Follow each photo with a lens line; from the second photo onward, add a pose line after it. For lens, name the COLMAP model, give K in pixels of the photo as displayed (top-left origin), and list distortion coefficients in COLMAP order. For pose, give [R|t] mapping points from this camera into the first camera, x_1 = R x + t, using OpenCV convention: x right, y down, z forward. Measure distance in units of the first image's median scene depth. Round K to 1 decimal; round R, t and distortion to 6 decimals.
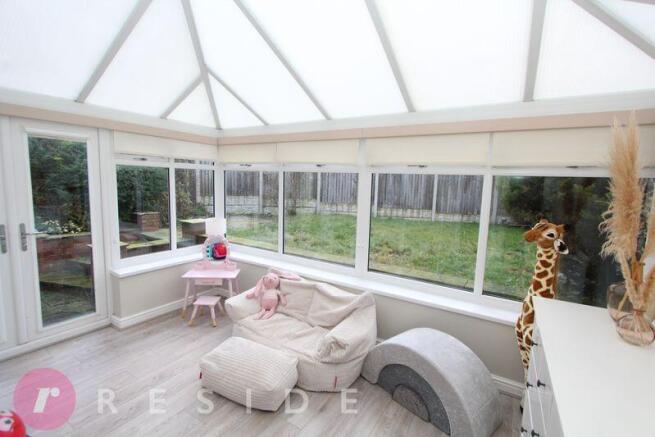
lens RADIAL K [[301.4, 0, 329.5], [0, 301.4, 215.9], [0, 0, 1]] dist [-0.003305, -0.000305]
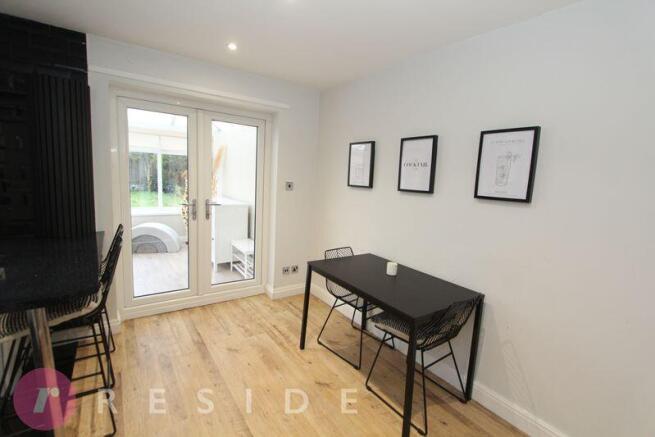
lens RADIAL K [[301.4, 0, 329.5], [0, 301.4, 215.9], [0, 0, 1]] dist [-0.003305, -0.000305]
pose [[0.383569, -0.136508, 0.913368, -0.311366], [0.065901, 0.990540, 0.120367, 0.039049], [-0.921158, 0.014023, 0.388936, -0.295802]]
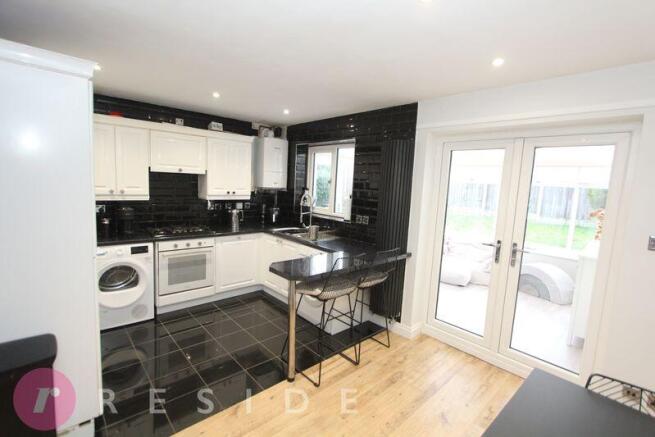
lens RADIAL K [[301.4, 0, 329.5], [0, 301.4, 215.9], [0, 0, 1]] dist [-0.003305, -0.000305]
pose [[0.965056, 0.044398, -0.258255, -0.141920], [-0.047688, 0.998841, -0.006487, 0.036926], [0.257668, 0.018576, 0.966055, -0.356543]]
